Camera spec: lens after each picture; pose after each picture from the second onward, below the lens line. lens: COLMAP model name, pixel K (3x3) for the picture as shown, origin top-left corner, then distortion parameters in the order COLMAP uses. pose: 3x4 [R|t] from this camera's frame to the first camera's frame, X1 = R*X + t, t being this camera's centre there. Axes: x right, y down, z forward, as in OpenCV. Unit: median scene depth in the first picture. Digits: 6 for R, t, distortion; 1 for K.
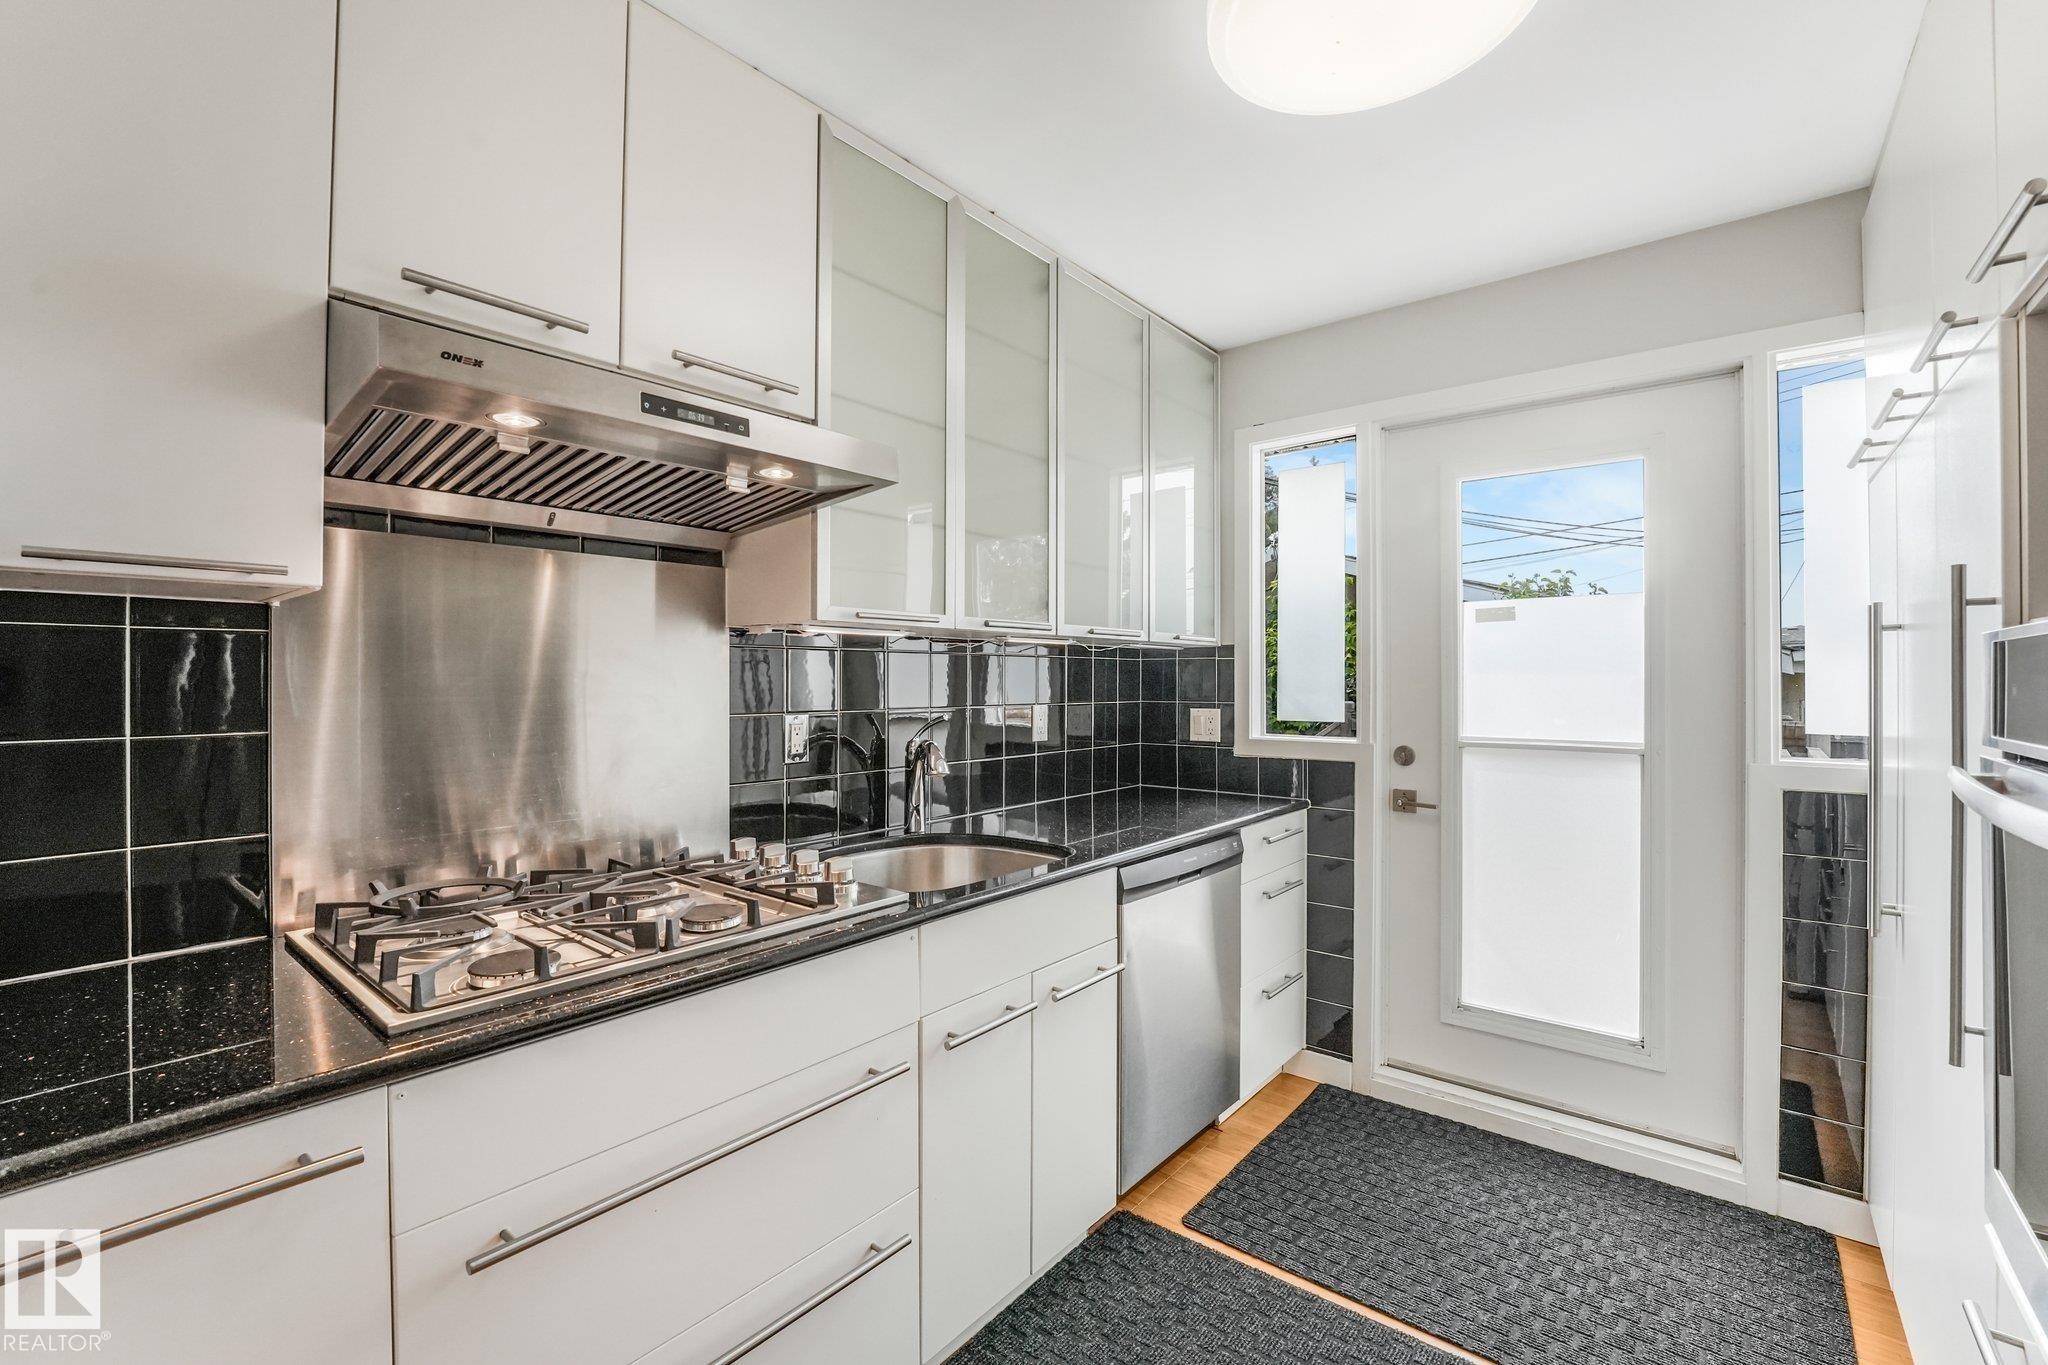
lens RADIAL K [[842.2, 0, 1021.3], [0, 842.2, 676.2], [0, 0, 1]] dist [-0.009411, -0.000125]
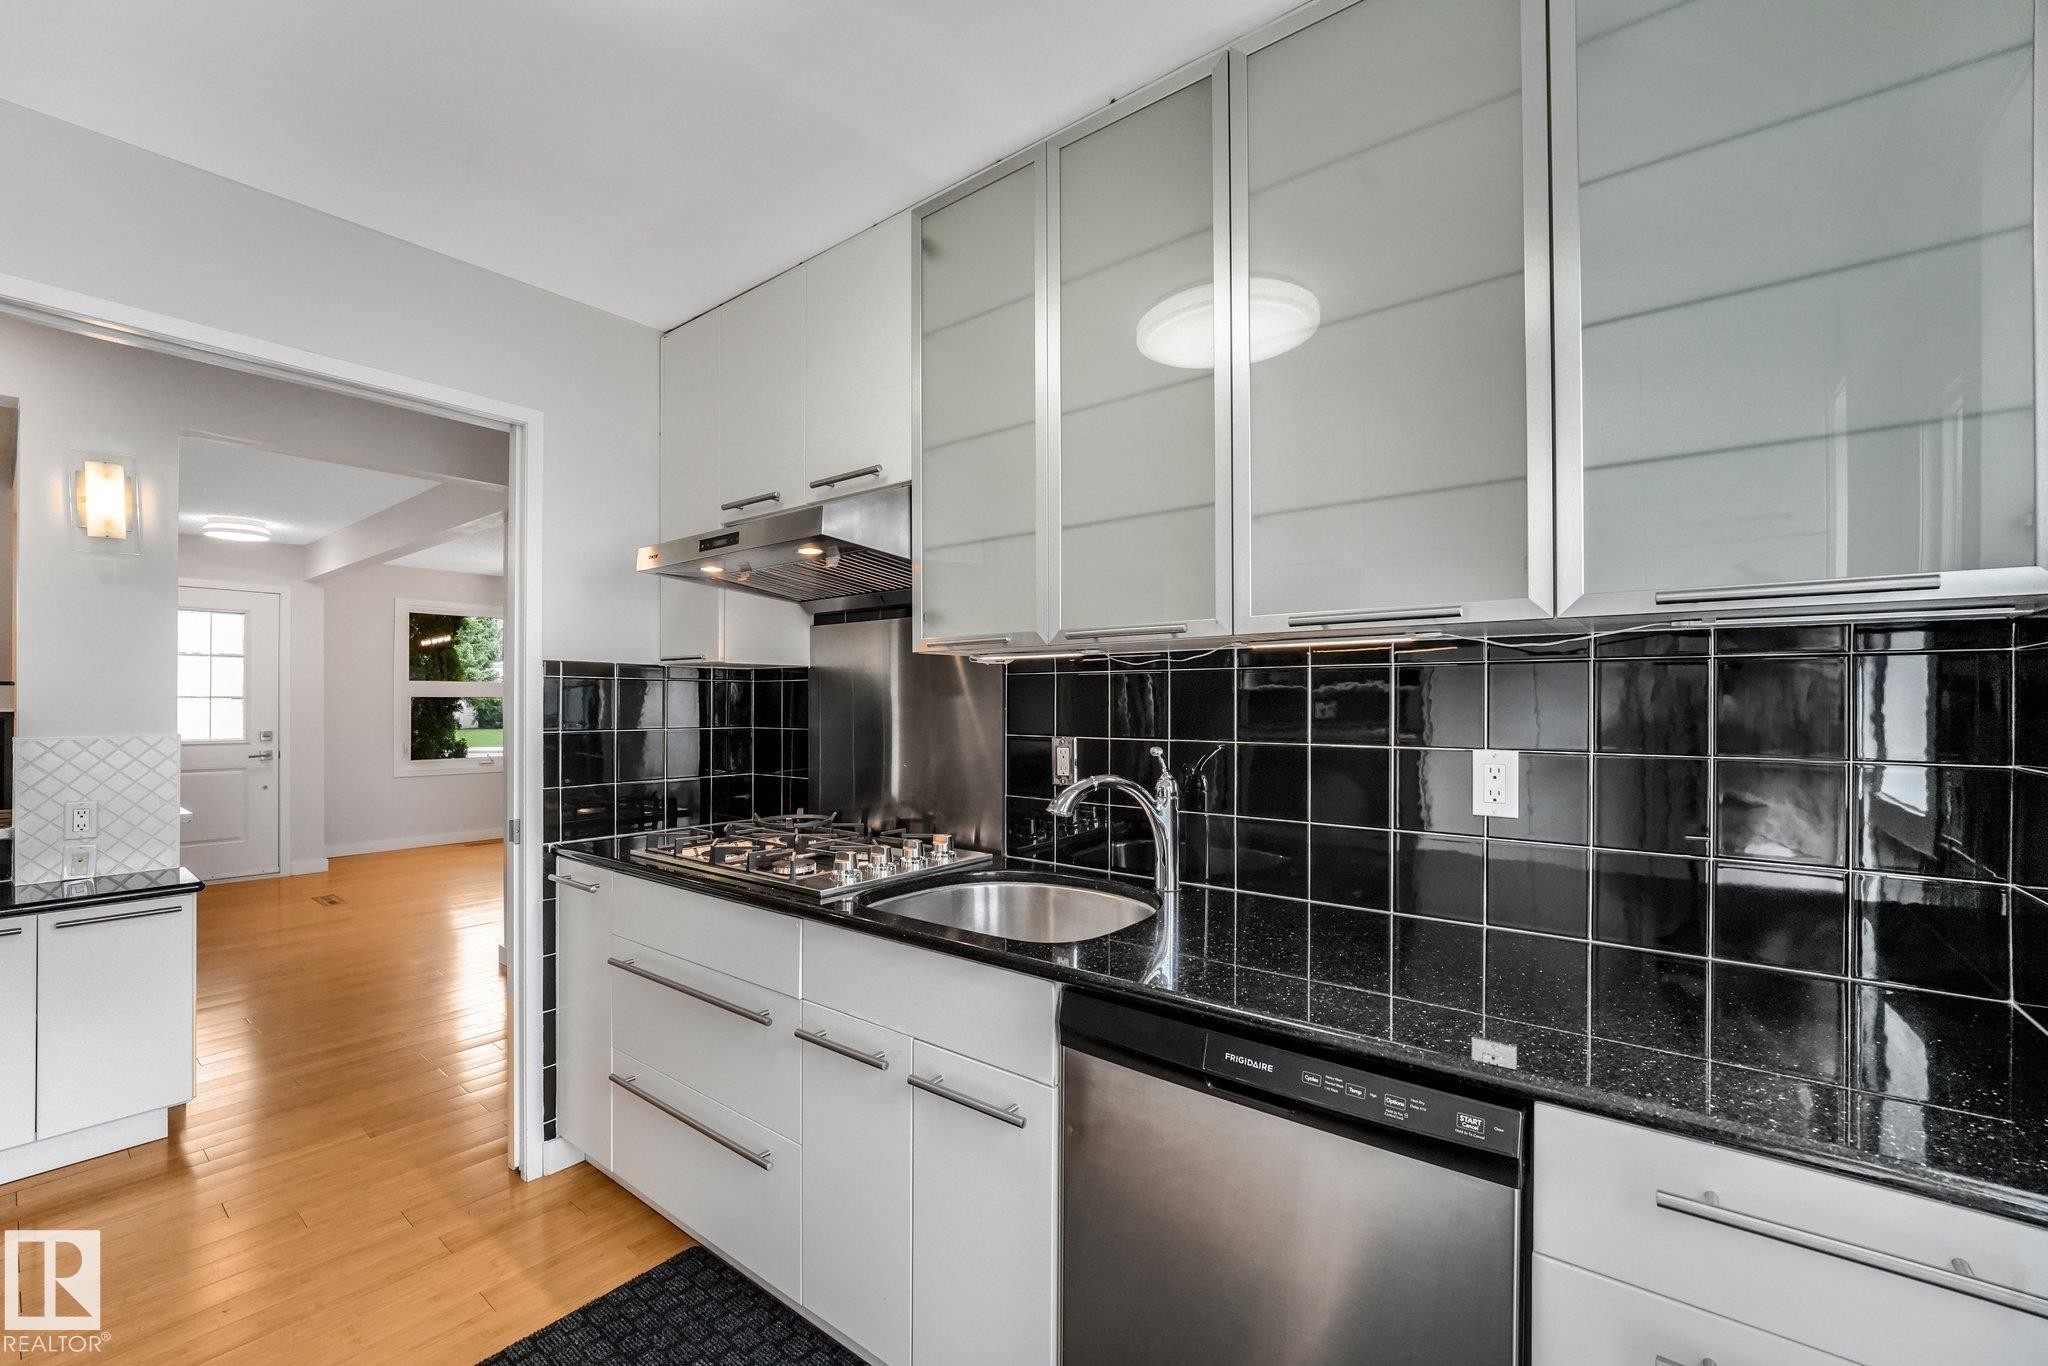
lens RADIAL K [[842.2, 0, 1017.0], [0, 842.2, 700.6], [0, 0, 1]] dist [-0.009411, -0.000125]
pose [[0.042511, -0.006730, -0.999073, 1.053428], [0.001781, 0.999976, -0.006660, 0.008188], [0.999094, -0.001496, 0.042522, 1.254788]]
